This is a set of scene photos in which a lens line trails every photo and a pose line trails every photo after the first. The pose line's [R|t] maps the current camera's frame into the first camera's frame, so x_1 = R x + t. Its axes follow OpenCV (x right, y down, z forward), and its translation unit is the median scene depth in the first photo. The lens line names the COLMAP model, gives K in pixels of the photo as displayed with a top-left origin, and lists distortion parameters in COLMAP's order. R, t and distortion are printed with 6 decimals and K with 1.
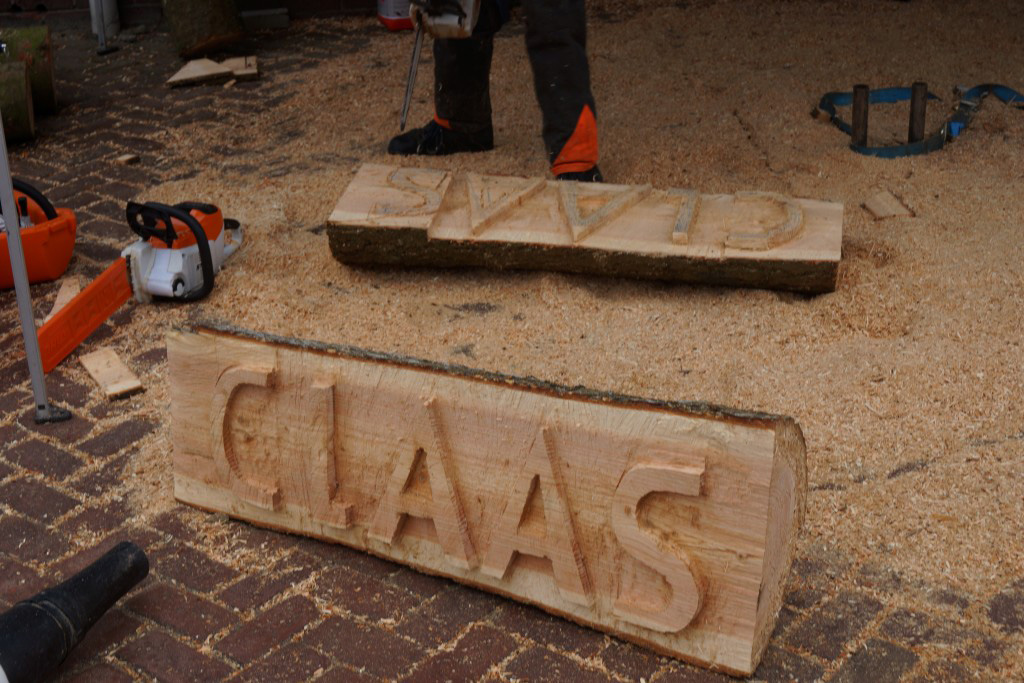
lens RADIAL K [[1631.6, 0, 512.0], [0, 1631.6, 341.5], [0, 0, 1]] dist [-0.024141, -0.078363]
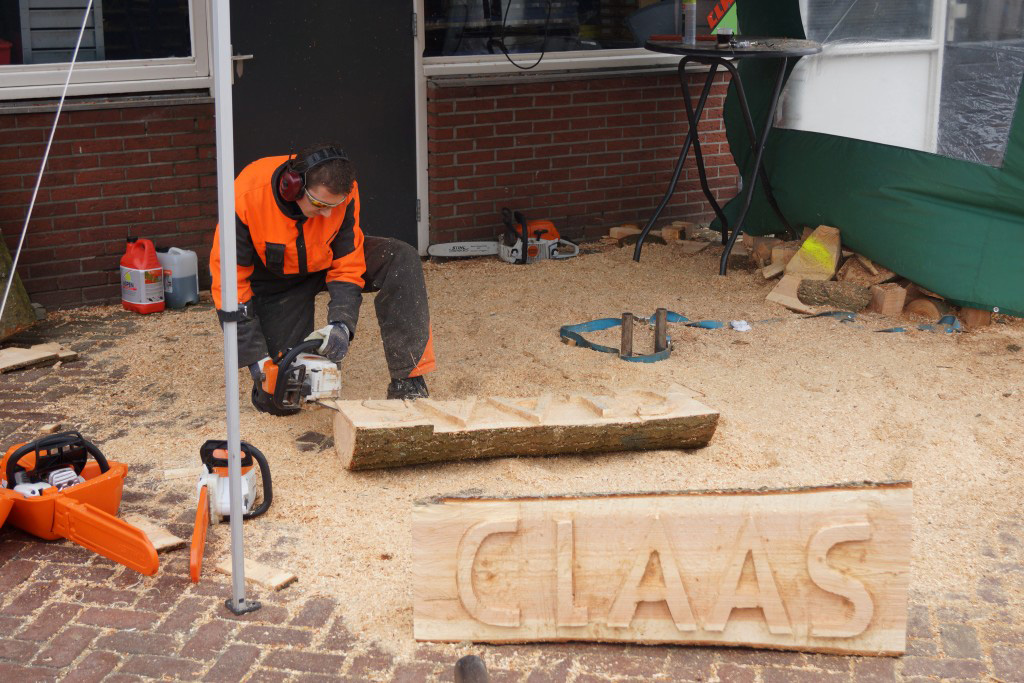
lens RADIAL K [[1510.2, 0, 512.0], [0, 1510.2, 341.5], [0, 0, 1]] dist [-0.018419, 0.017420]
pose [[0.890090, -0.082104, 0.448328, -0.719122], [0.160214, 0.977230, -0.139116, 0.048361], [-0.426698, 0.195654, 0.882977, -0.149880]]
